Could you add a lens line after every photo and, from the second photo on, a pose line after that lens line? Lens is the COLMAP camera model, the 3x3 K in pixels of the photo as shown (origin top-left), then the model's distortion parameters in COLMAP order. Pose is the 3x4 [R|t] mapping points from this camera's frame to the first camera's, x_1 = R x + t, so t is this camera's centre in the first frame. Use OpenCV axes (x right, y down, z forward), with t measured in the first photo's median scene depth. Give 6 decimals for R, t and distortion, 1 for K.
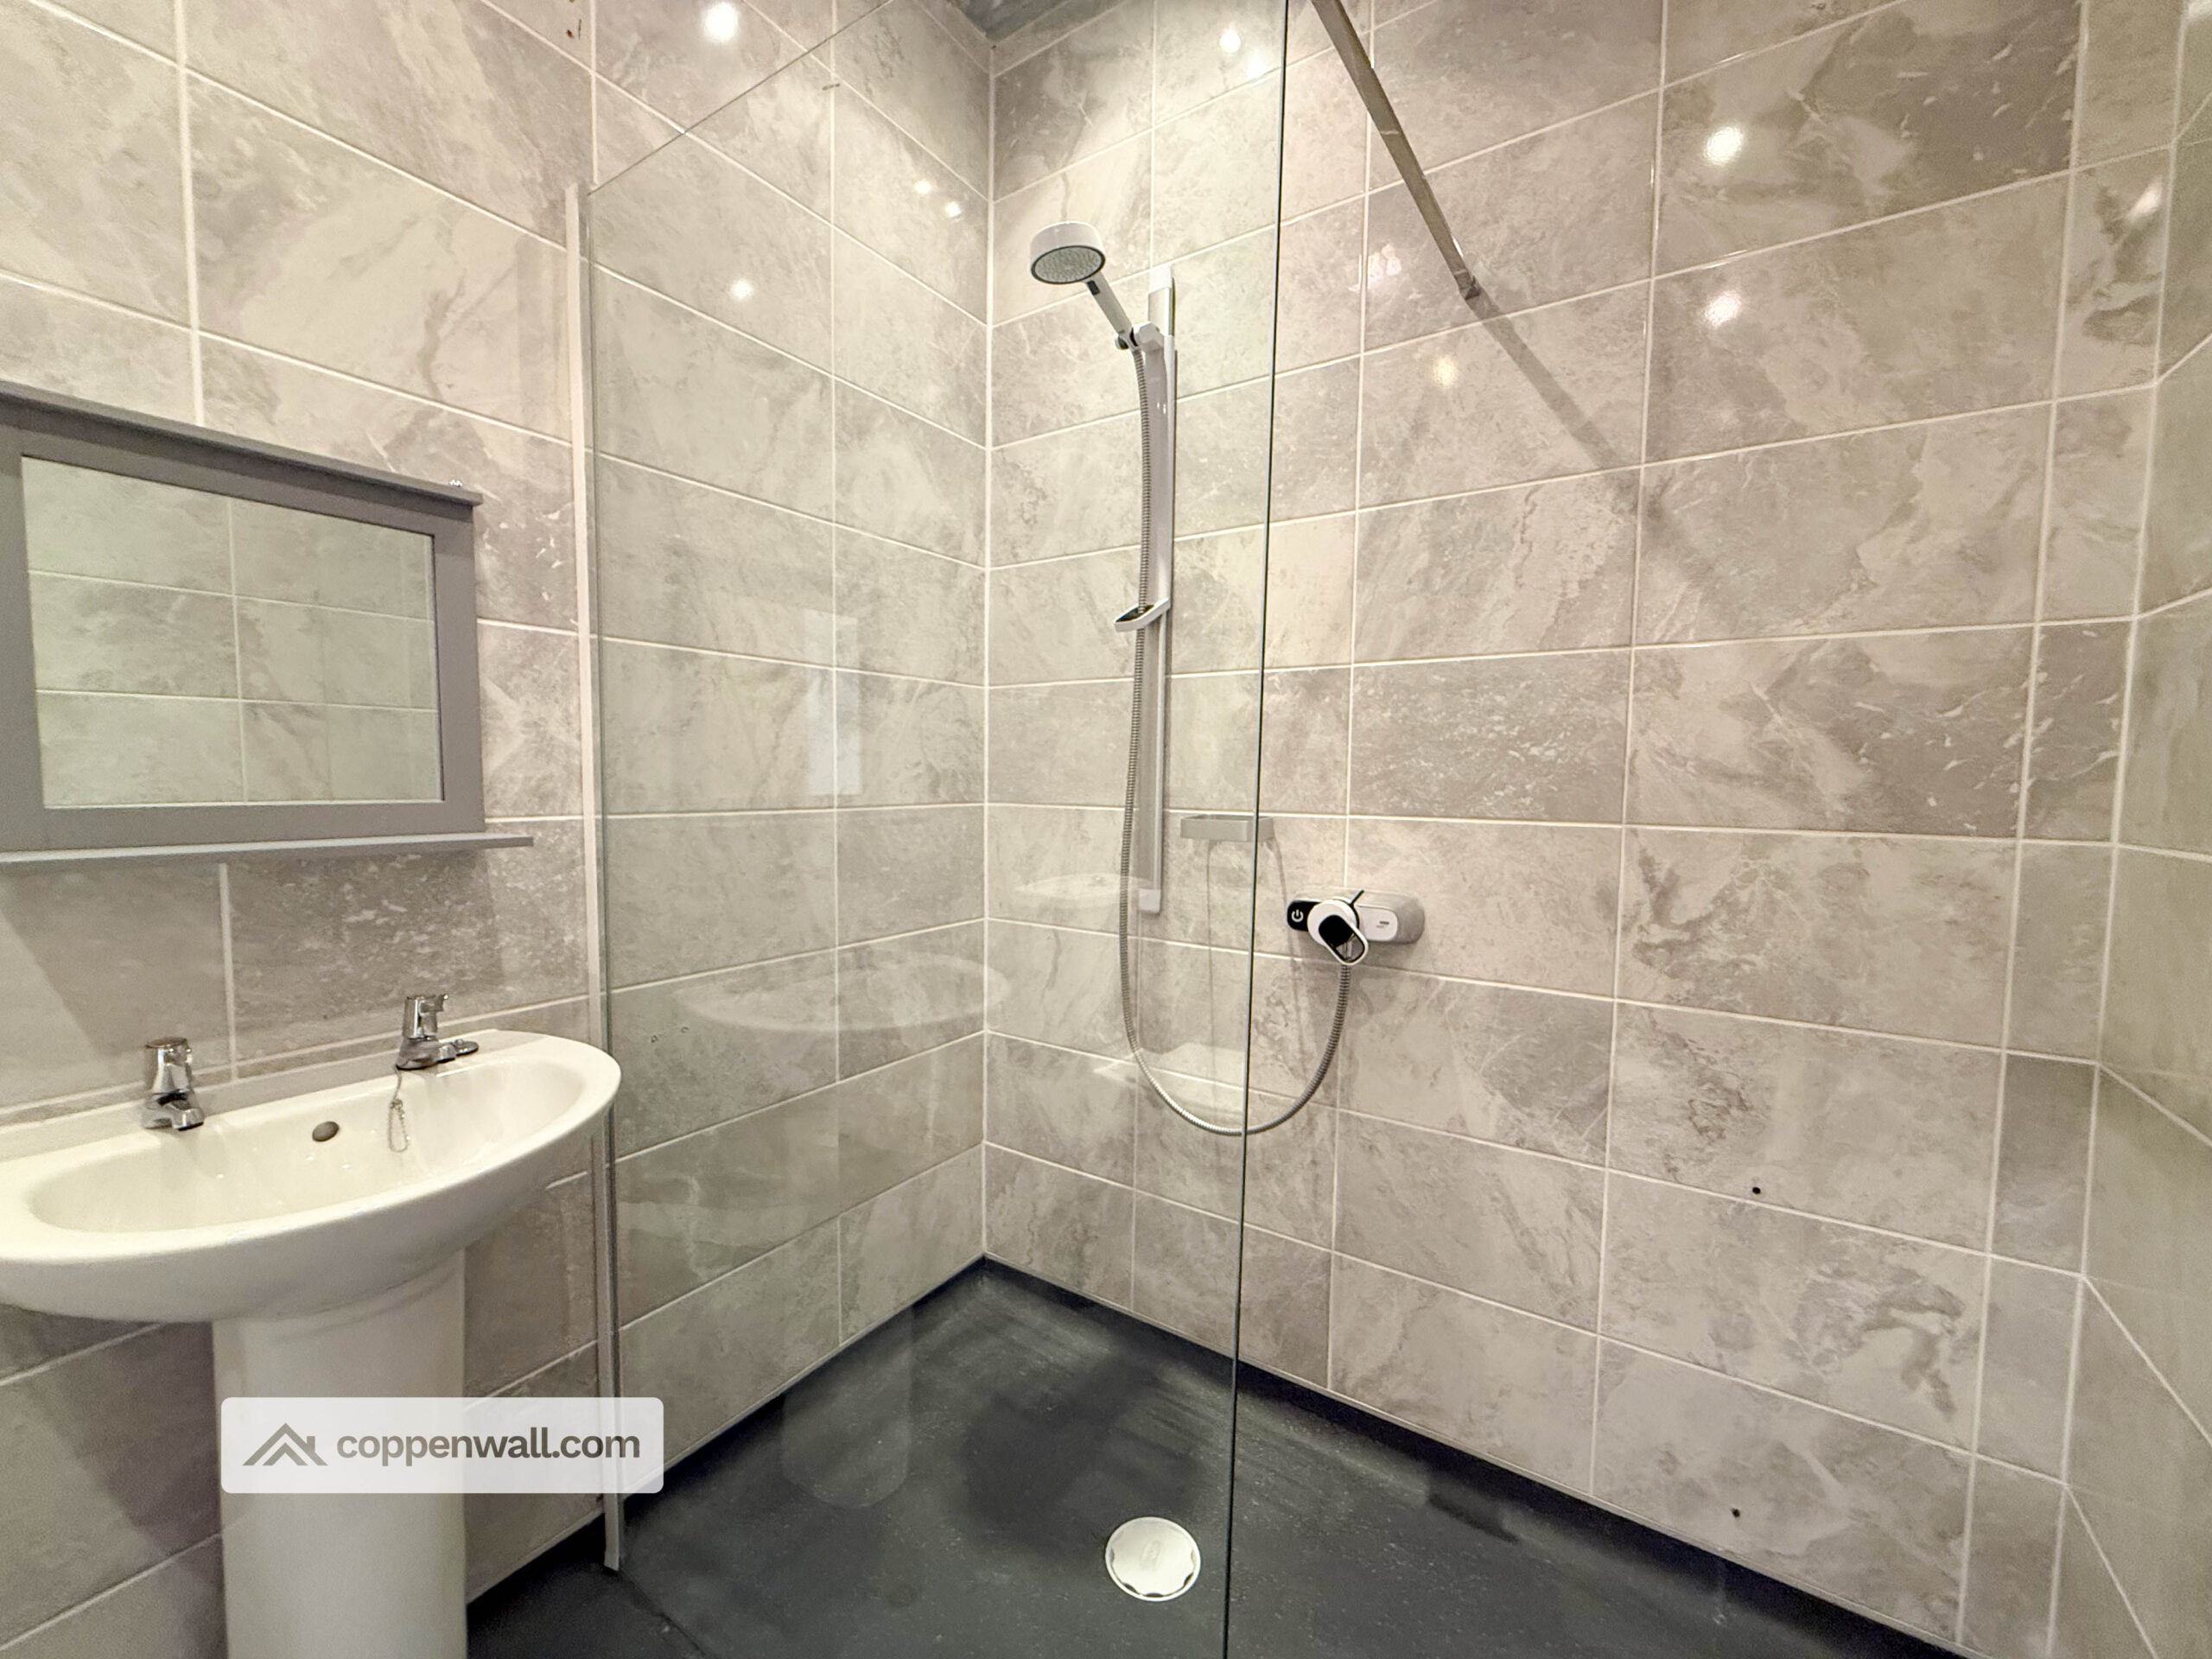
lens RADIAL K [[882.1, 0, 1107.2], [0, 882.1, 830.3], [0, 0, 1]] dist [-0.003496, 0.000821]
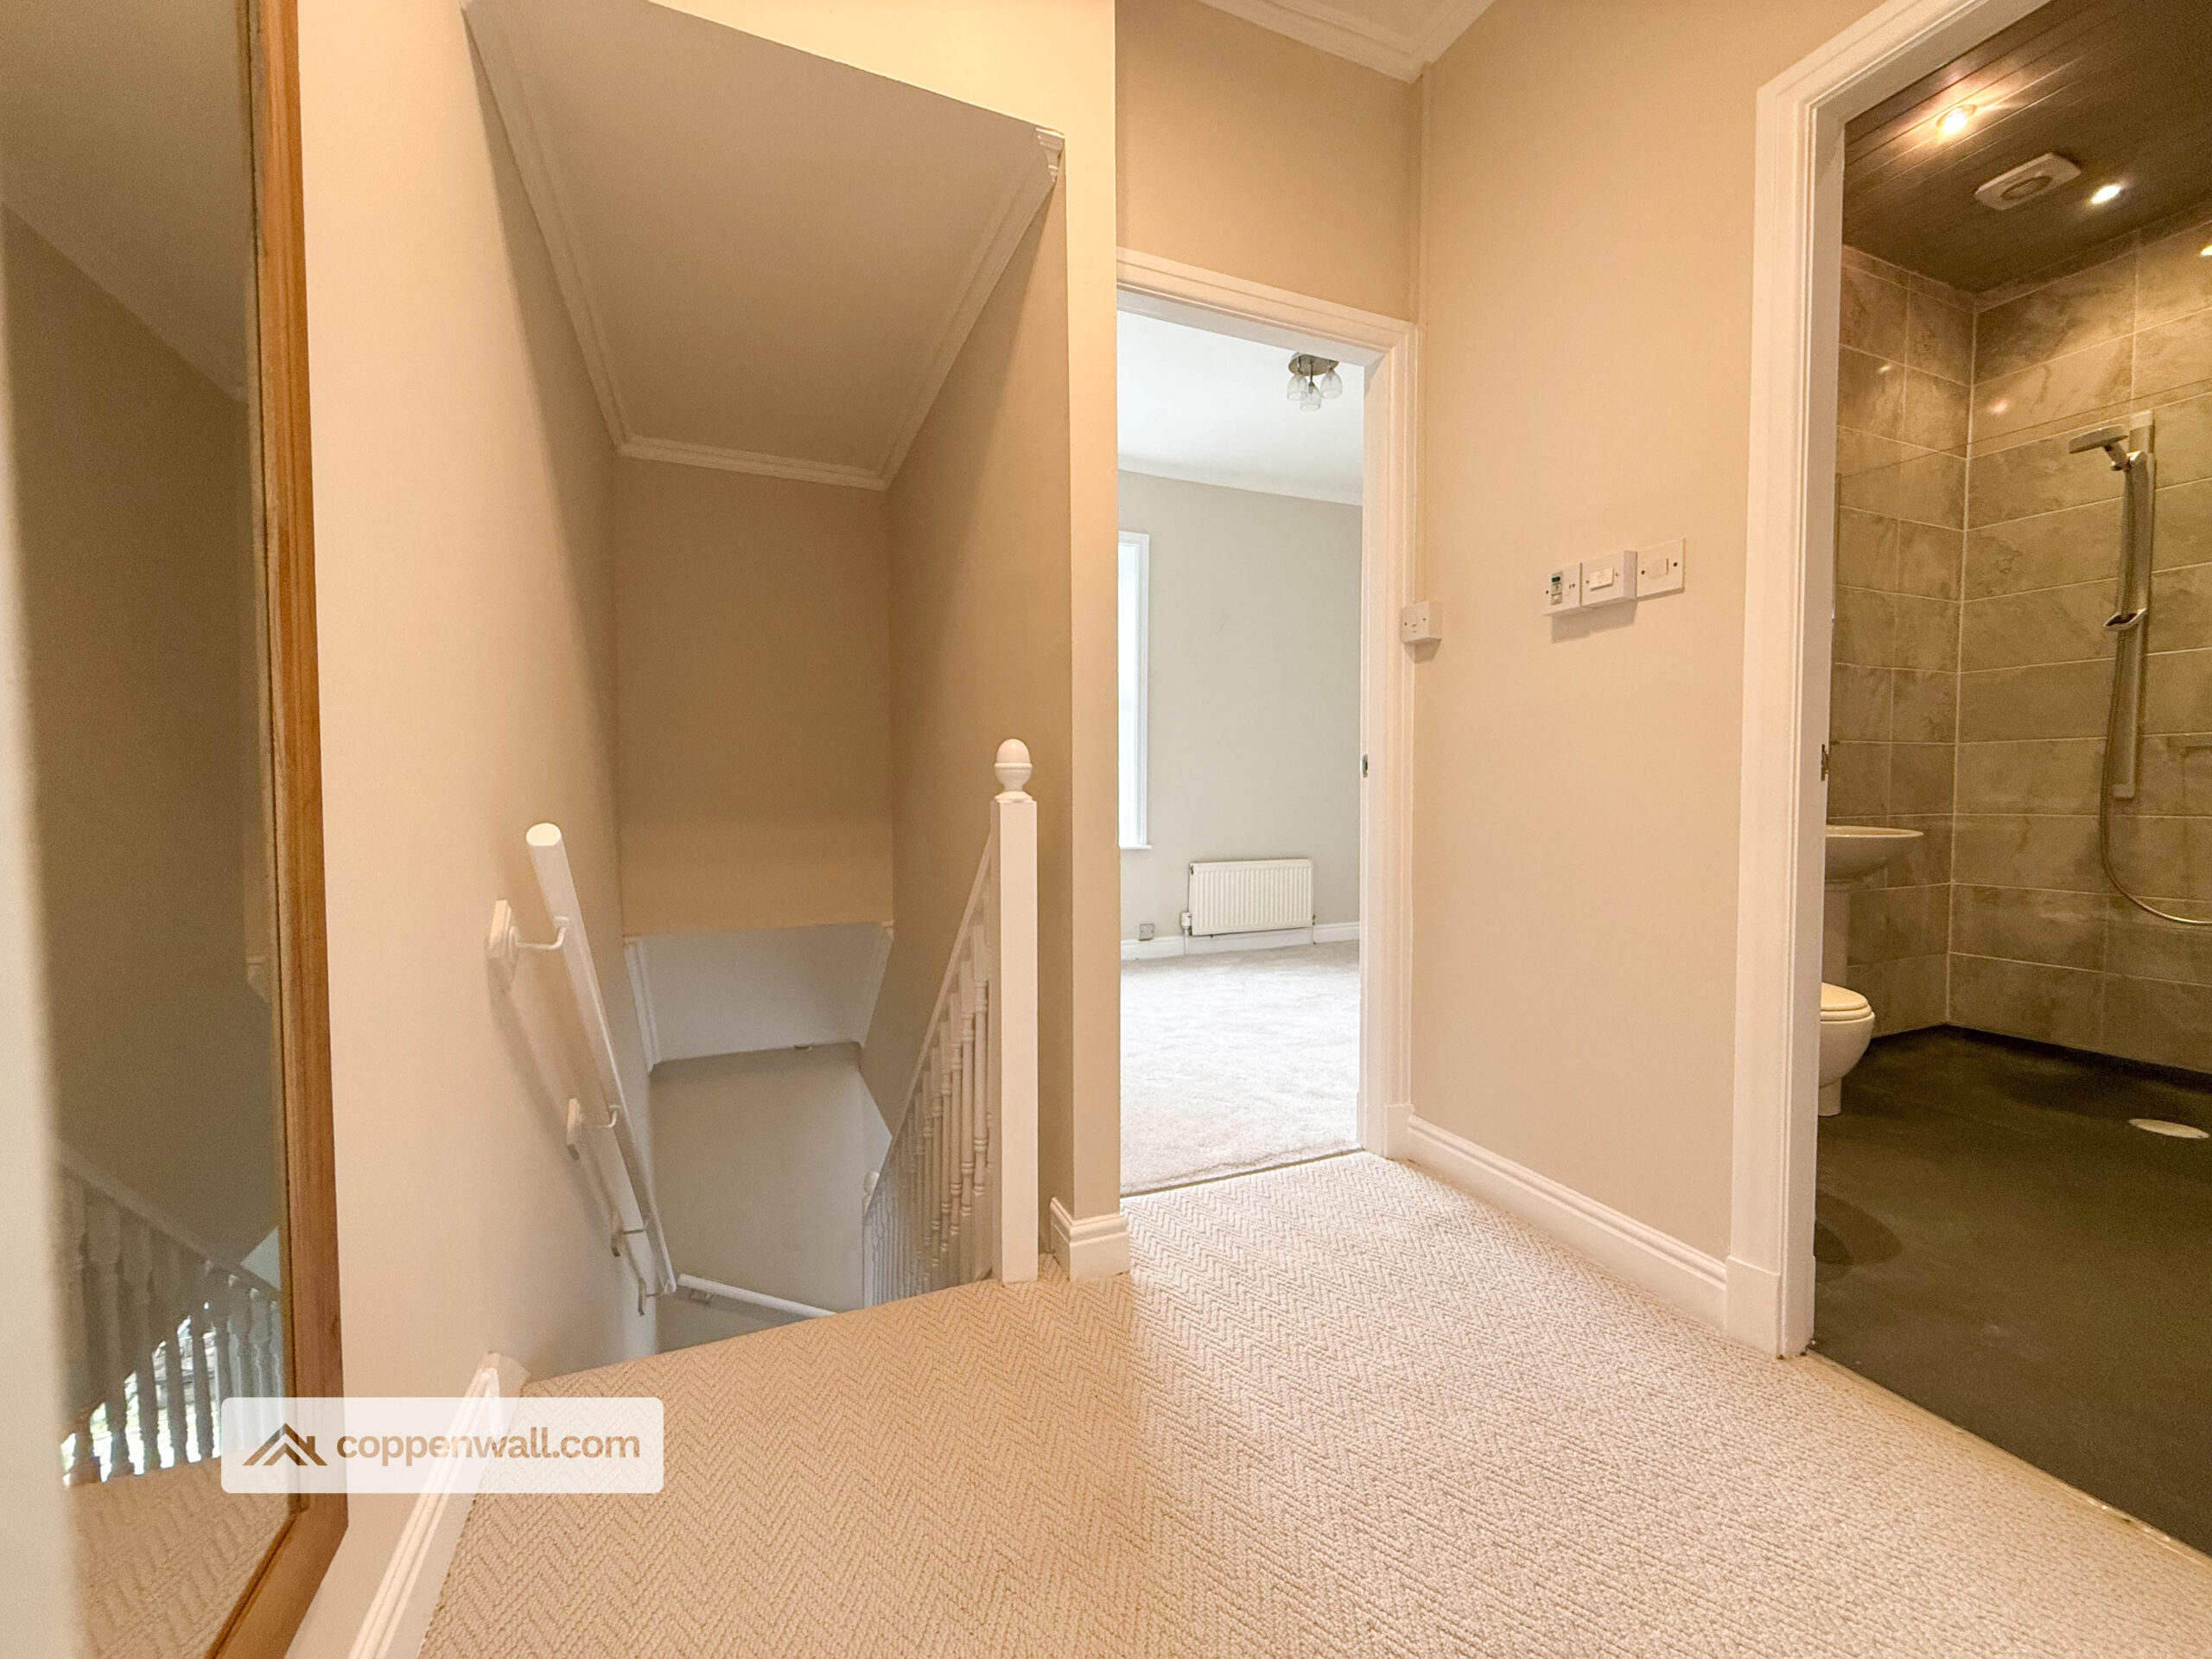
lens RADIAL K [[882.1, 0, 1098.8], [0, 882.1, 829.1], [0, 0, 1]] dist [-0.003496, 0.000821]
pose [[0.830255, 0.007460, -0.557334, -0.681344], [-0.020209, 0.999656, -0.016724, 0.234809], [0.557017, 0.025148, 0.830120, -1.553291]]
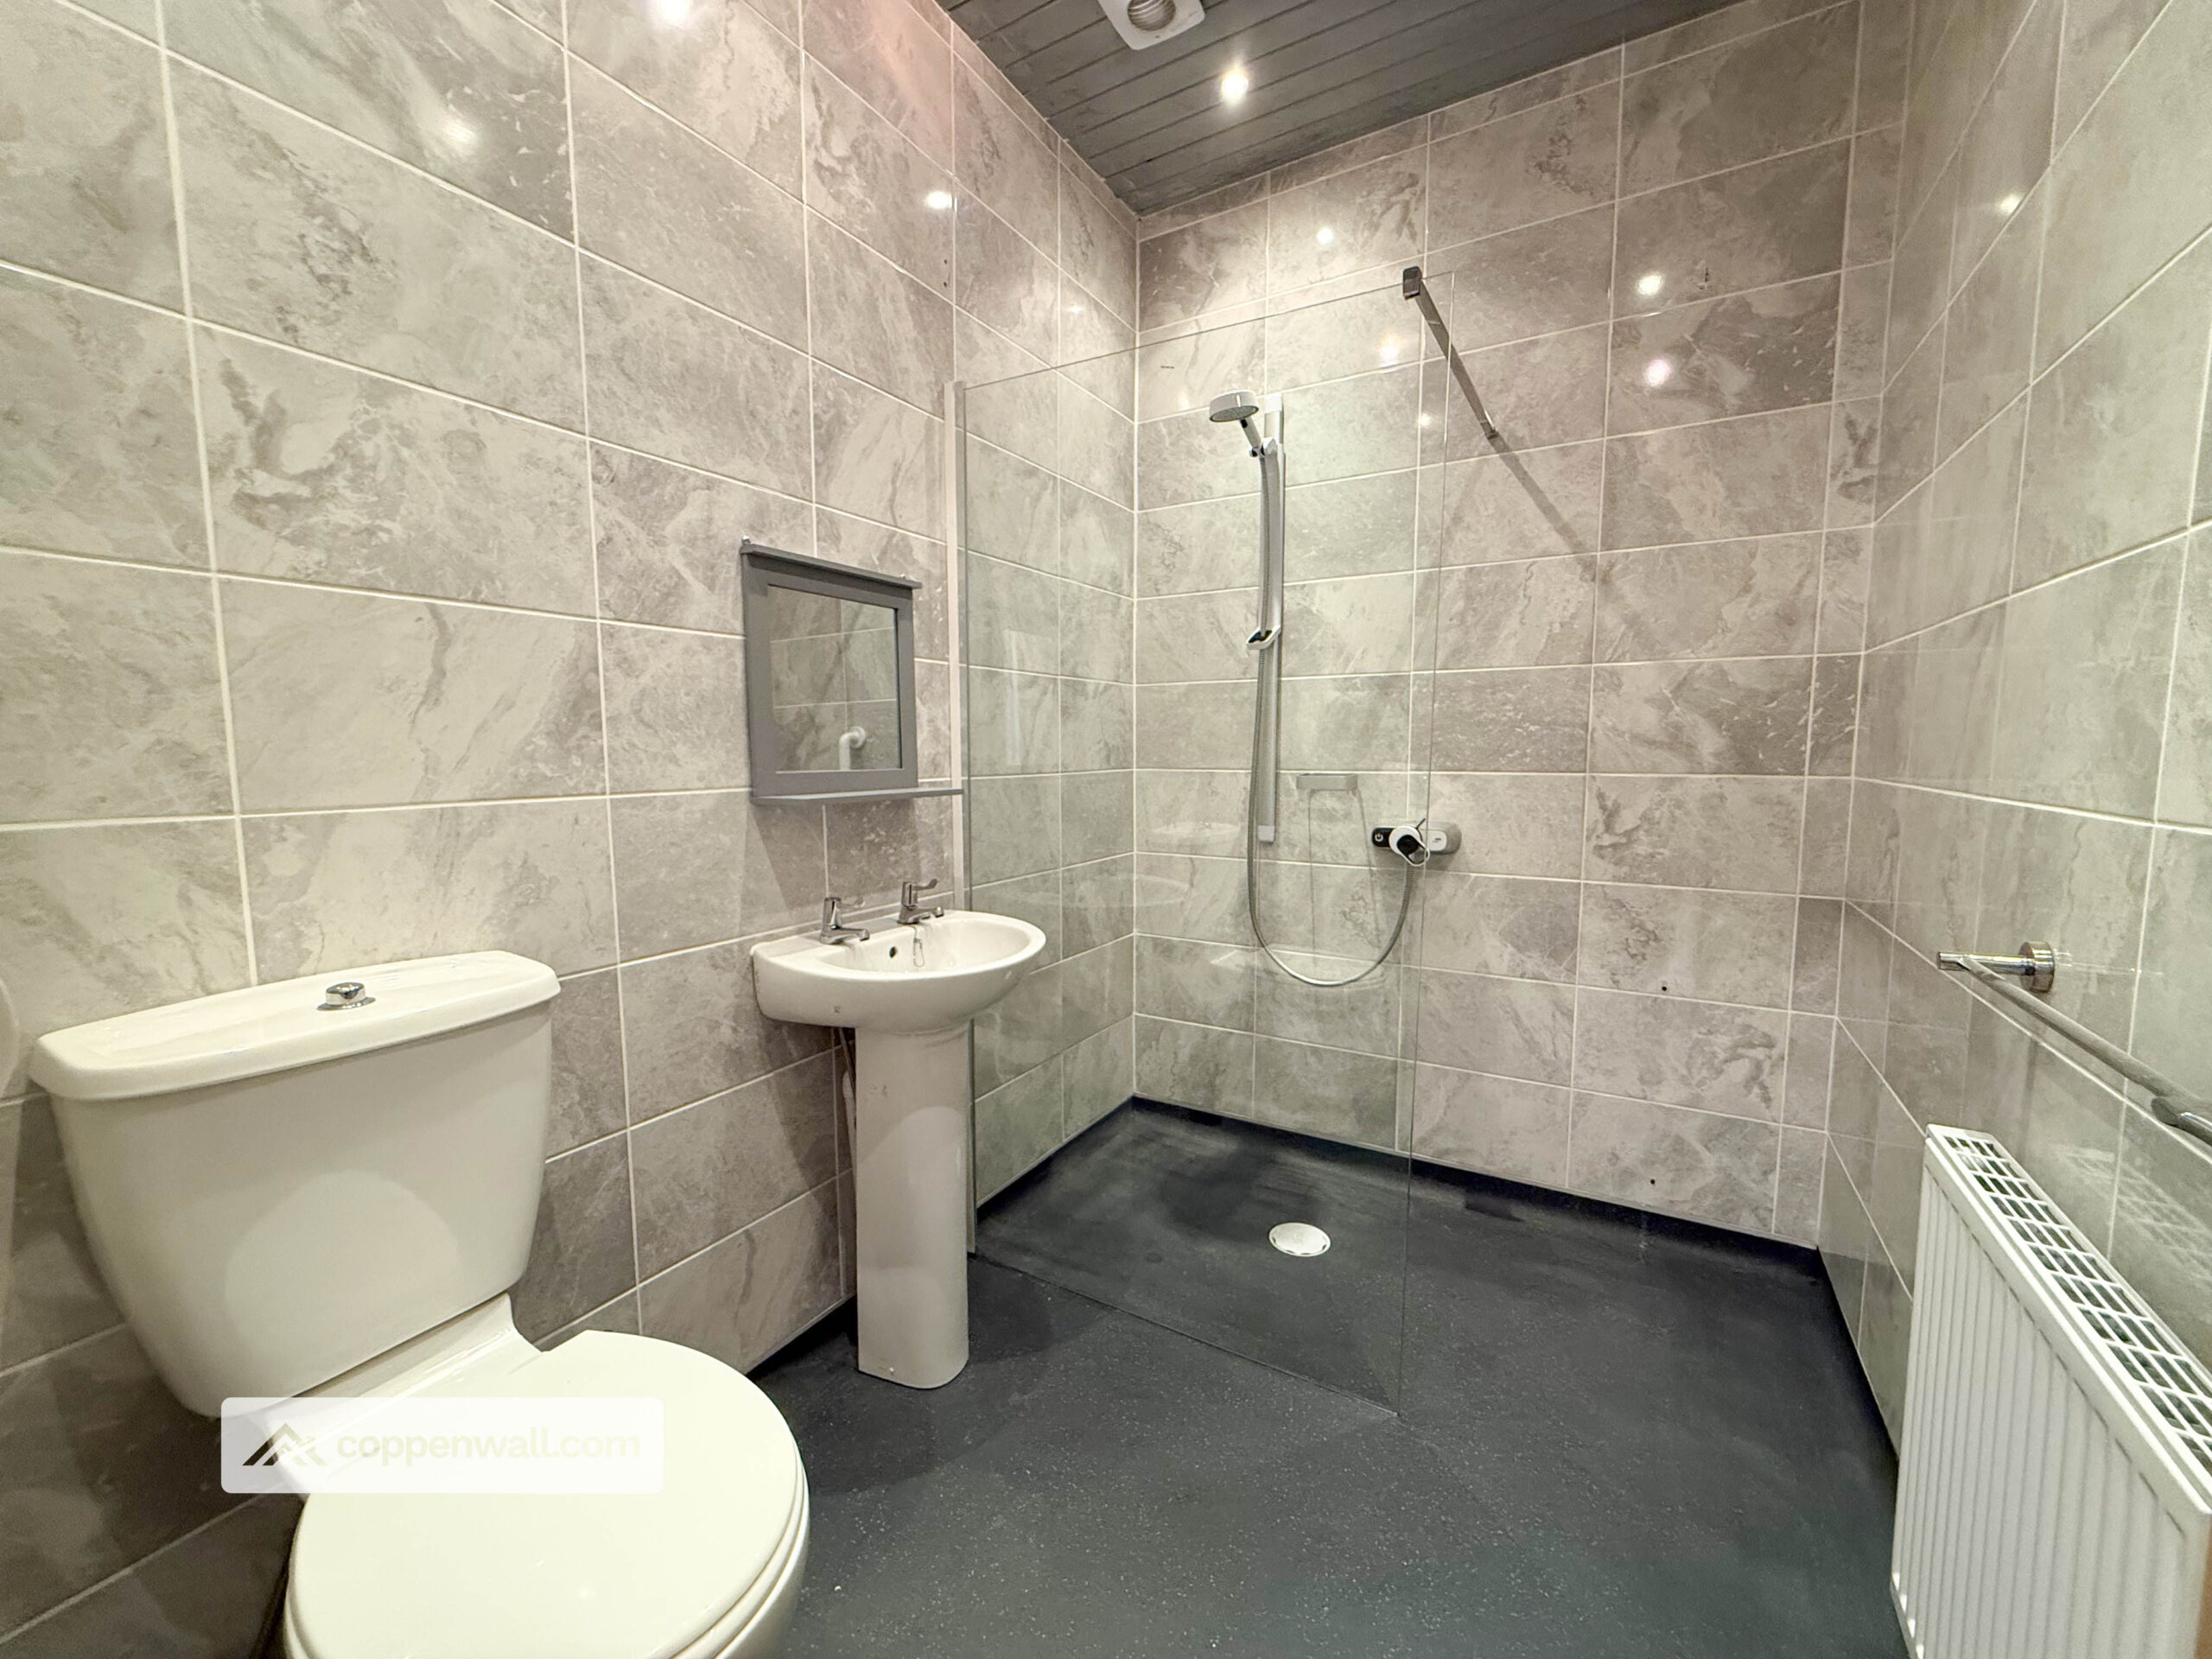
lens RADIAL K [[882.1, 0, 1105.8], [0, 882.1, 831.5], [0, 0, 1]] dist [-0.003496, 0.000821]
pose [[0.998481, -0.019176, 0.051645, -0.316385], [0.017499, 0.999311, 0.032726, 0.026044], [-0.052237, -0.031773, 0.998129, -0.474909]]
